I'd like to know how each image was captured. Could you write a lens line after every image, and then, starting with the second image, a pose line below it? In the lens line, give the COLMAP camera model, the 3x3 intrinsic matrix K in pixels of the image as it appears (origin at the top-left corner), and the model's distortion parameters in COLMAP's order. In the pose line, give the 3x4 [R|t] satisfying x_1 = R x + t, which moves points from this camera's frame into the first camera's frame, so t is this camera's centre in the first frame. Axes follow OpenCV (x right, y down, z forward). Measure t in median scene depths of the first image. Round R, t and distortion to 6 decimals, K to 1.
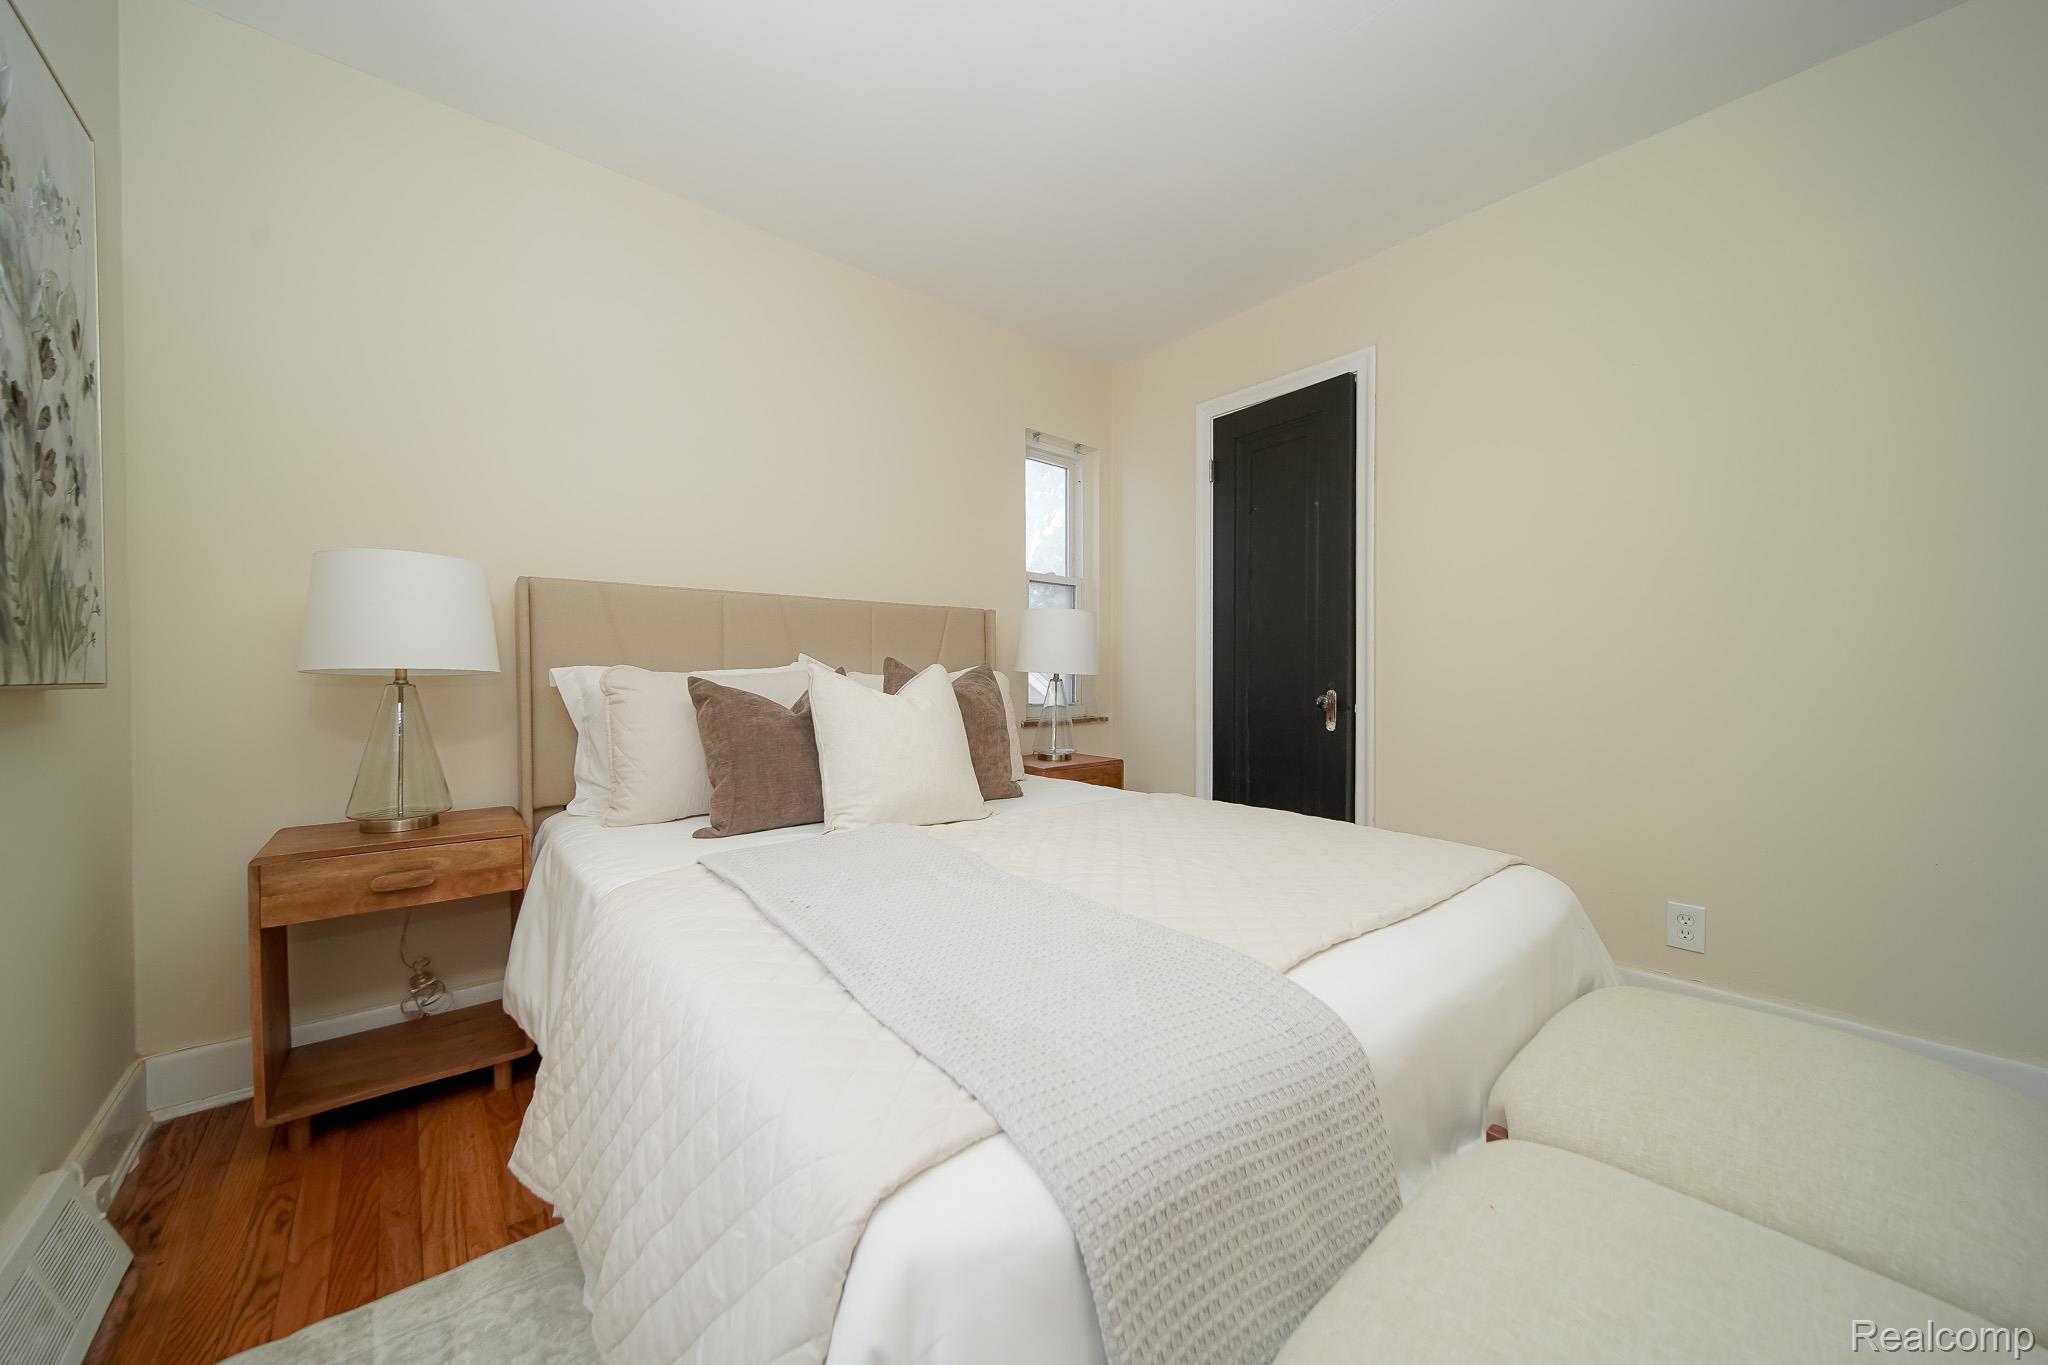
lens RADIAL K [[726.1, 0, 1028.5], [0, 726.1, 690.4], [0, 0, 1]] dist [0.001859, -0.001224]
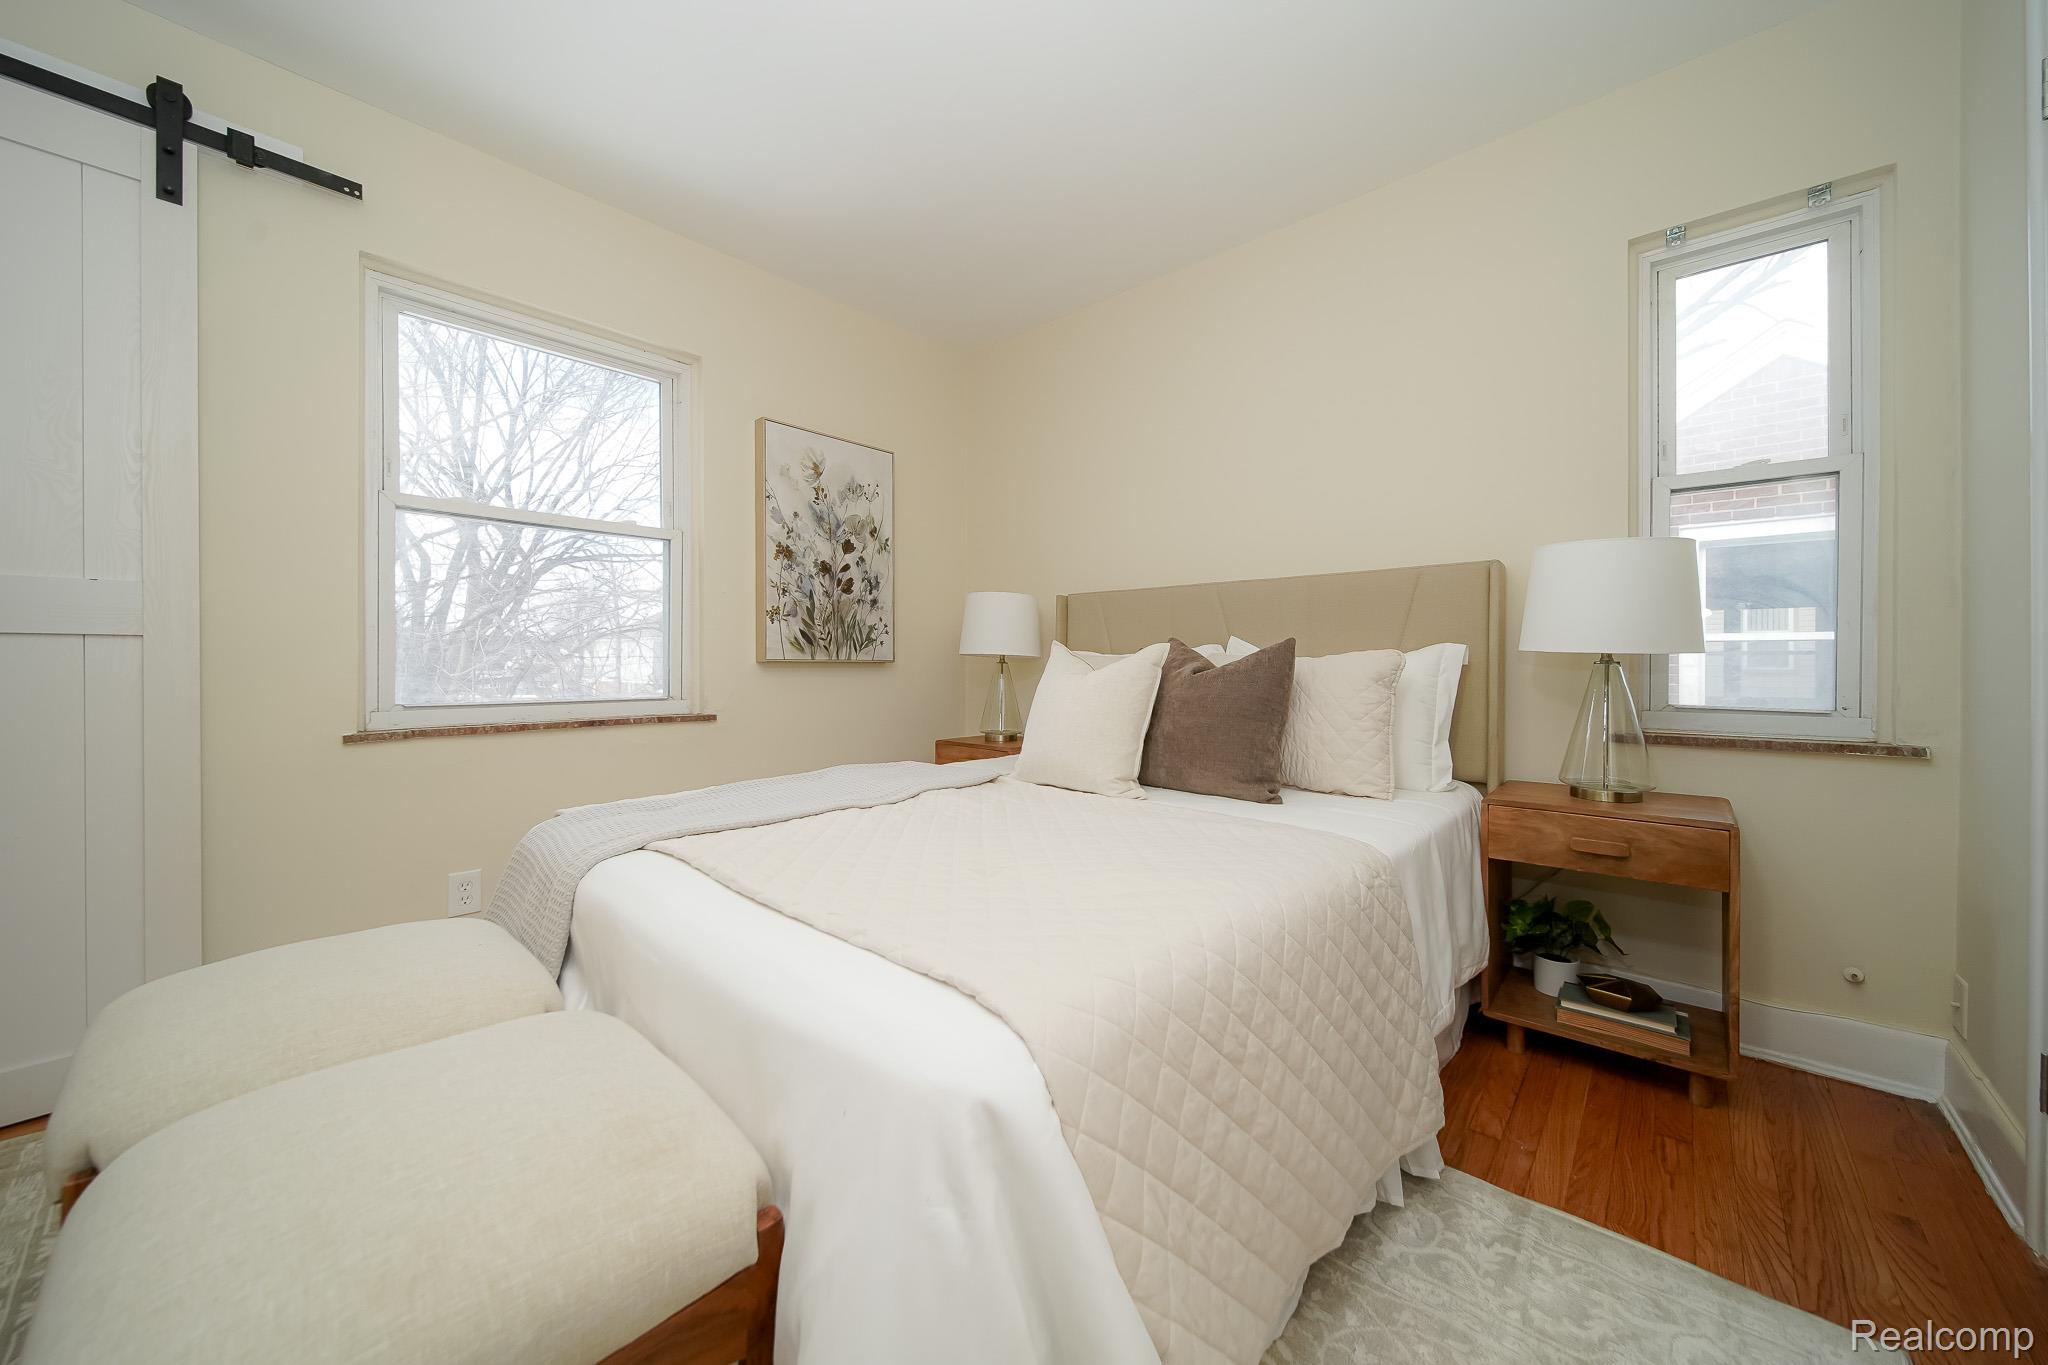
lens RADIAL K [[726.1, 0, 1076.5], [0, 726.1, 654.9], [0, 0, 1]] dist [0.001859, -0.001224]
pose [[0.154013, -0.003827, -0.988061, 1.030195], [-0.016972, 0.999835, -0.006518, -0.017737], [0.987923, 0.017773, 0.153923, 0.928869]]
